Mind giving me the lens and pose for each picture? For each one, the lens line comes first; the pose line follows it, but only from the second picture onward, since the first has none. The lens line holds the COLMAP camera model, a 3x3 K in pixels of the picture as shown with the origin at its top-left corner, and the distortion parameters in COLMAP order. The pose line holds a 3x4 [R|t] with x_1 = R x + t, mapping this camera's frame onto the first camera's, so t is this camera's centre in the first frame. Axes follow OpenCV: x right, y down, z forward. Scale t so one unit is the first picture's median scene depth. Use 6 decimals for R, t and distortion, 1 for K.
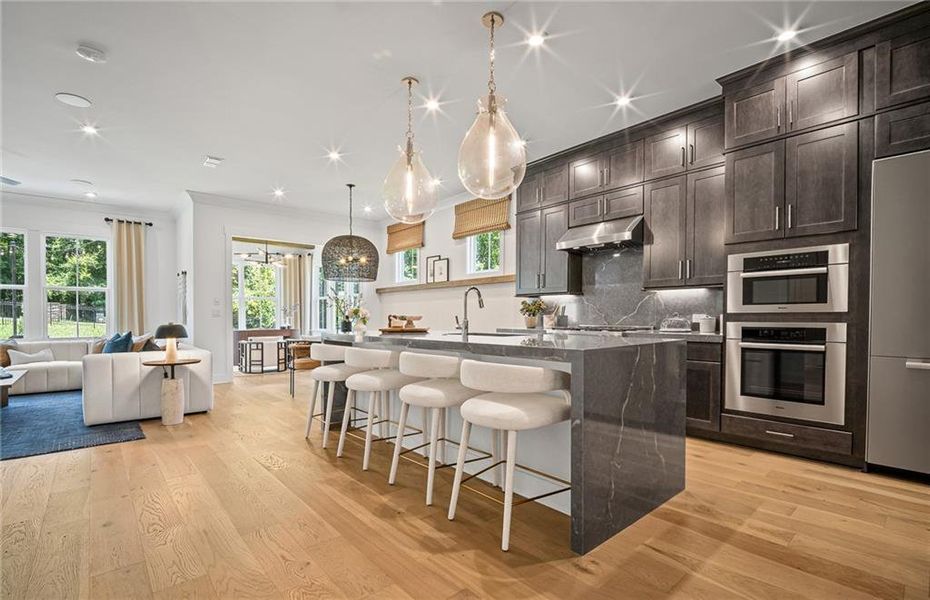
lens RADIAL K [[421.5, 0, 465.6], [0, 421.5, 324.0], [0, 0, 1]] dist [-0.000267, -0.000446]
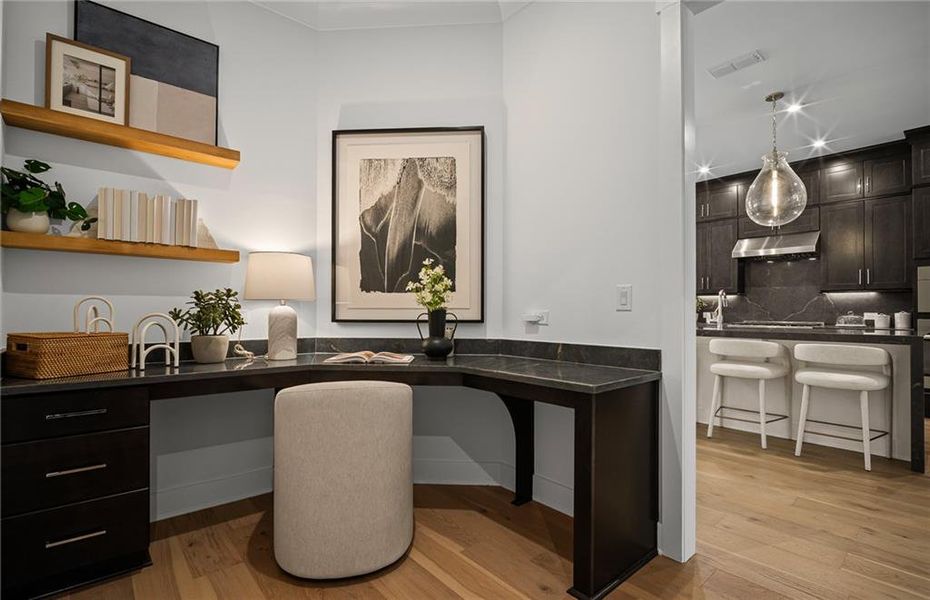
lens RADIAL K [[427.4, 0, 468.1], [0, 427.4, 308.7], [0, 0, 1]] dist [-0.001047, -0.000351]
pose [[0.999965, 0.008306, -0.001034, -0.750644], [-0.008329, 0.999659, -0.024734, 0.006202], [0.000828, 0.024742, 0.999694, -0.299288]]
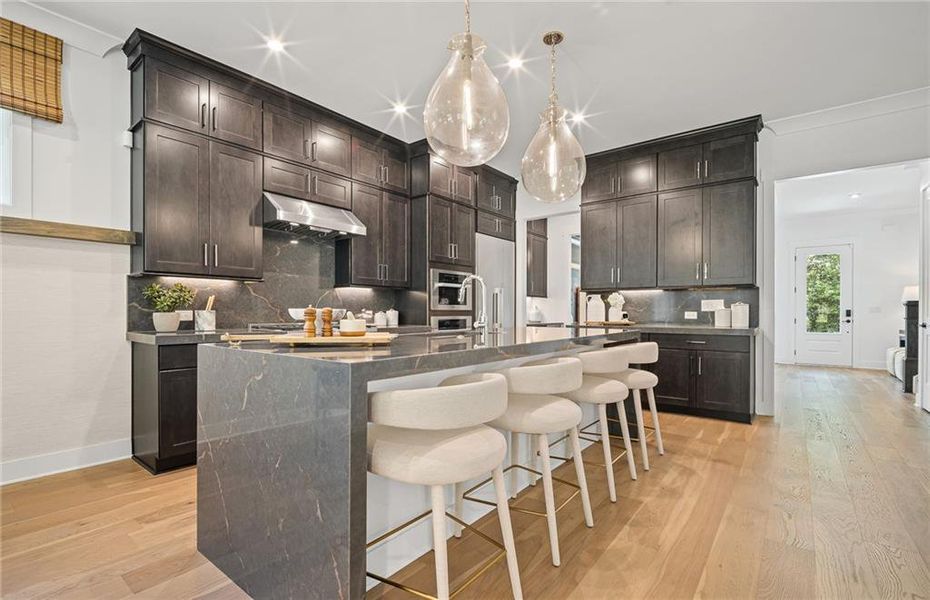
lens RADIAL K [[427.4, 0, 468.1], [0, 427.4, 308.7], [0, 0, 1]] dist [-0.001047, -0.000351]
pose [[-0.198802, 0.006922, 0.980015, -0.789299], [0.016356, 0.999859, -0.003745, -0.022865], [-0.979903, 0.015285, -0.198888, 1.165194]]
